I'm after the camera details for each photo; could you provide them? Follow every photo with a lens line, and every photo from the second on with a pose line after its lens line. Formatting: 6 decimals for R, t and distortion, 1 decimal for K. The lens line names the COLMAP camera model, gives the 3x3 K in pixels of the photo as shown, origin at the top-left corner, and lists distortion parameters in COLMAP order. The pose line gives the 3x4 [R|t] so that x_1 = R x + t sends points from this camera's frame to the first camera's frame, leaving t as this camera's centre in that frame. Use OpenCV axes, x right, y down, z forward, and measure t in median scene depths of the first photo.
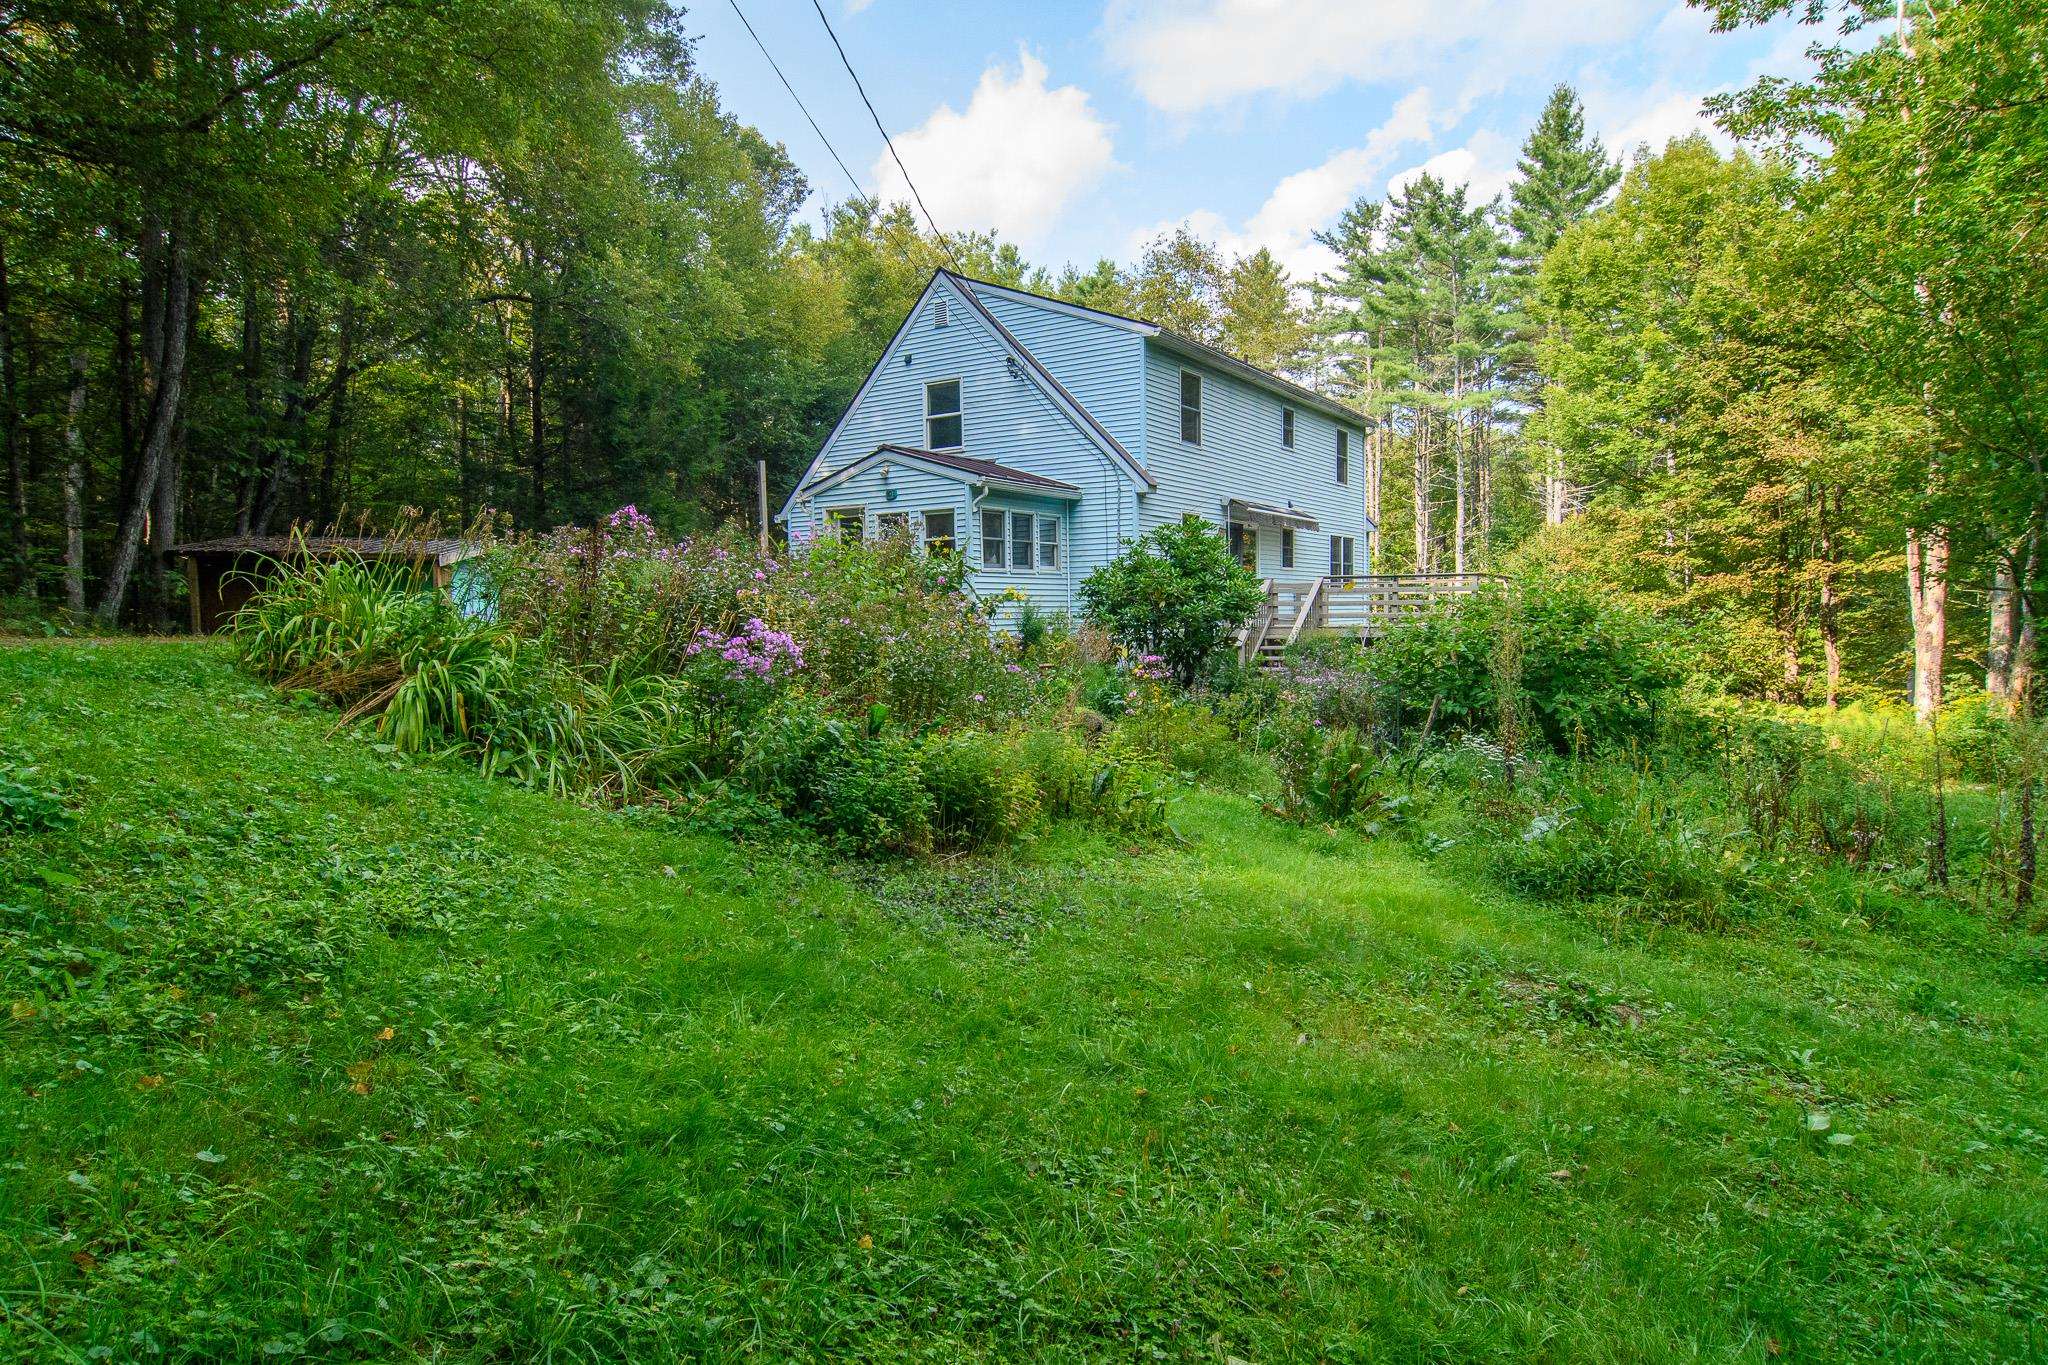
lens RADIAL K [[1168.5, 0, 1017.1], [0, 1168.5, 675.8], [0, 0, 1]] dist [0.017331, -0.022472]
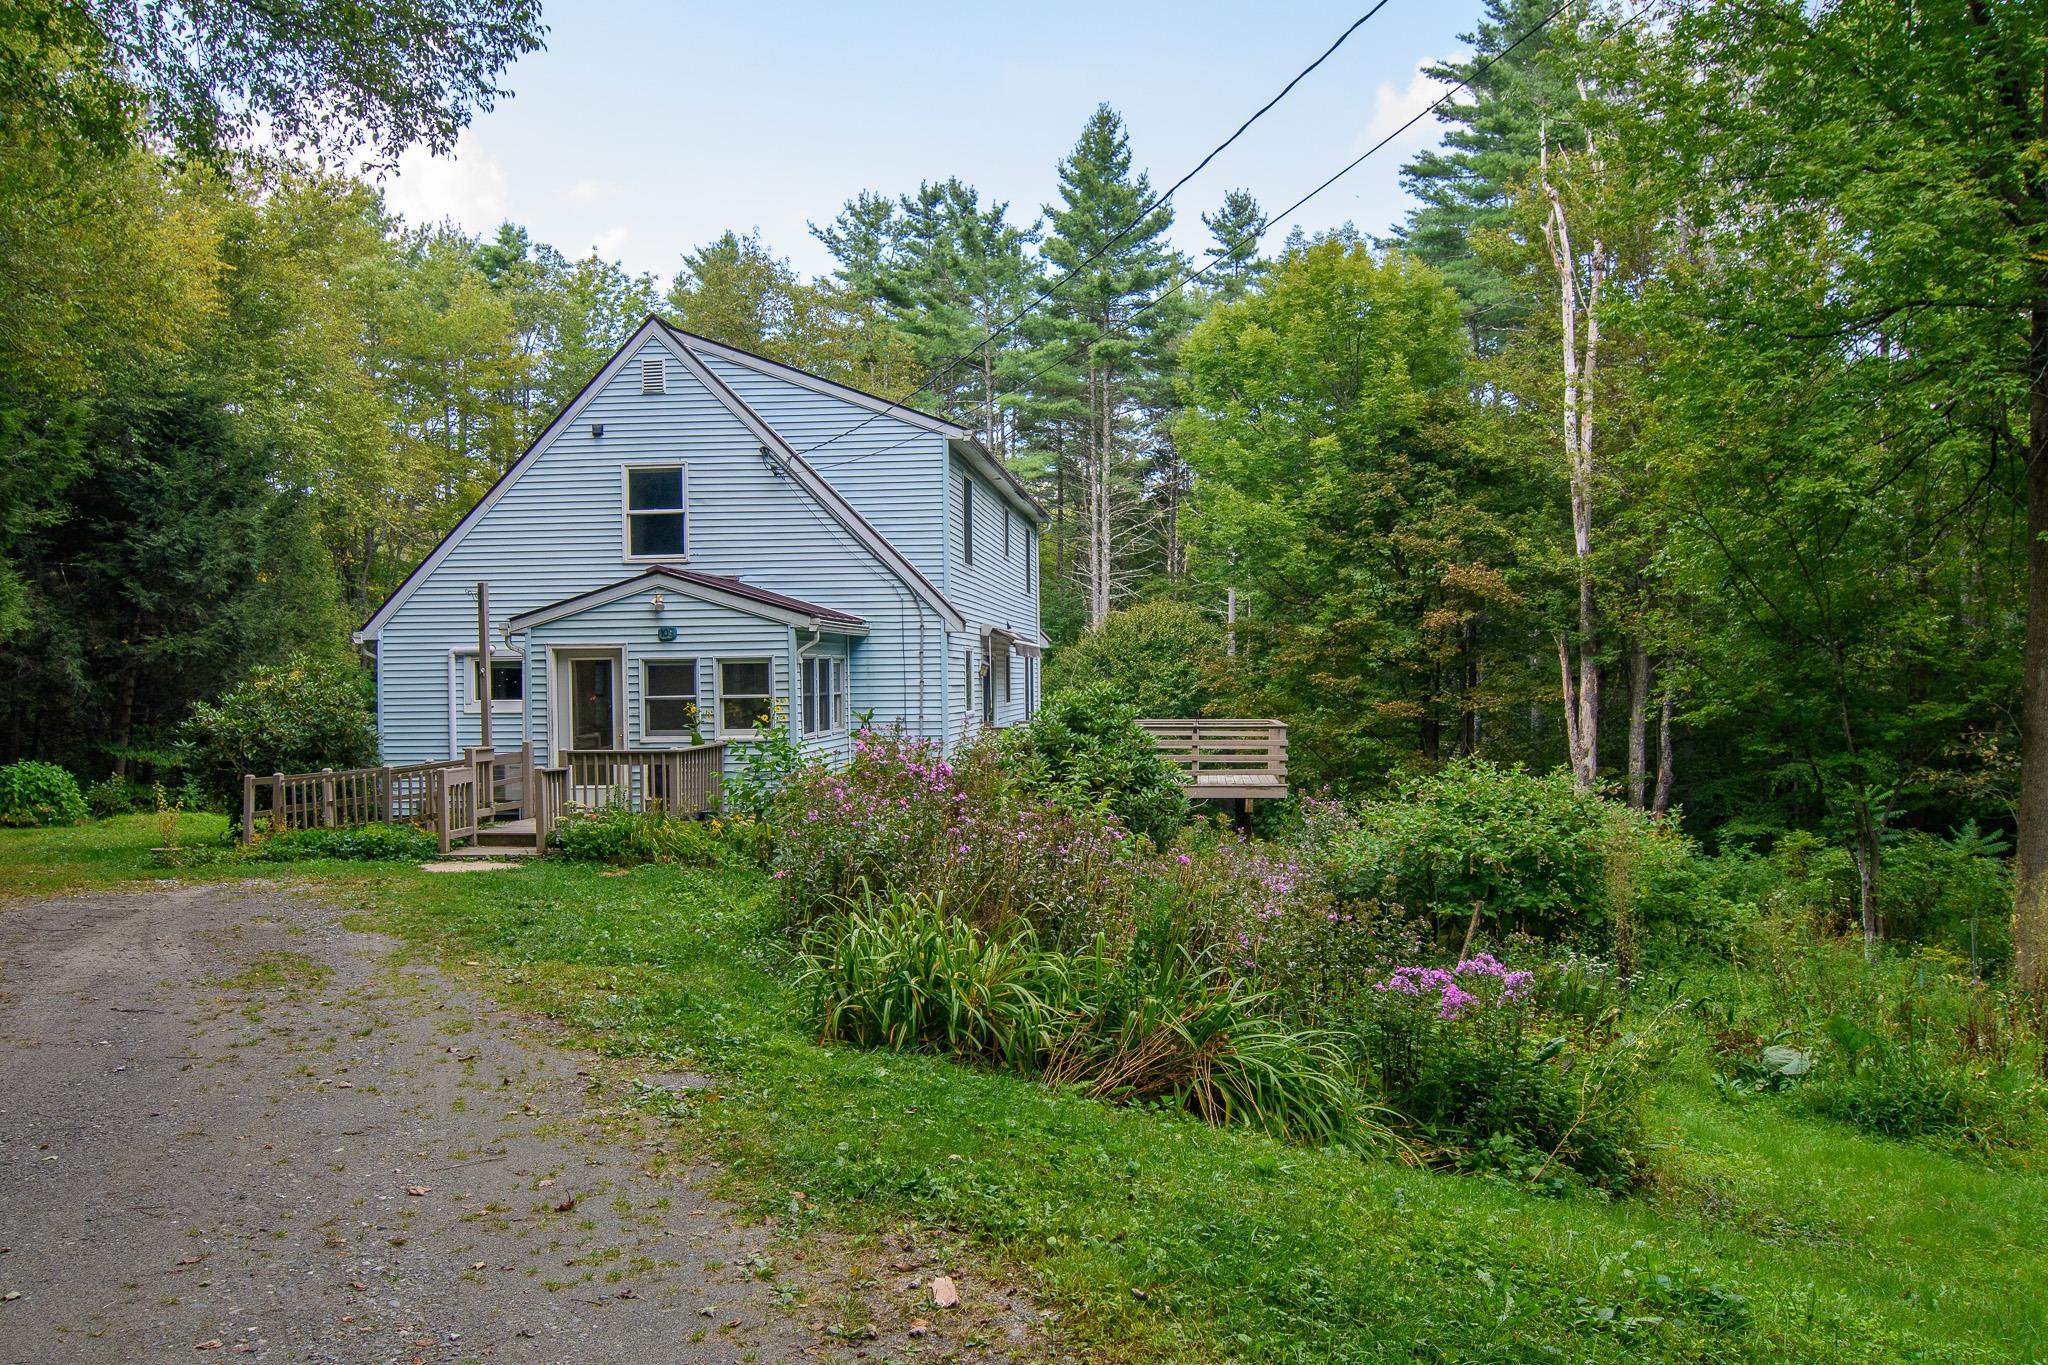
lens RADIAL K [[1614.2, 0, 1024.0], [0, 1614.2, 682.5], [0, 0, 1]] dist [-0.005326, 0.005404]
pose [[0.888868, 0.002802, 0.458155, -0.372463], [0.022433, 0.998516, -0.049630, -0.068807], [-0.457614, 0.054392, 0.887486, -0.003391]]
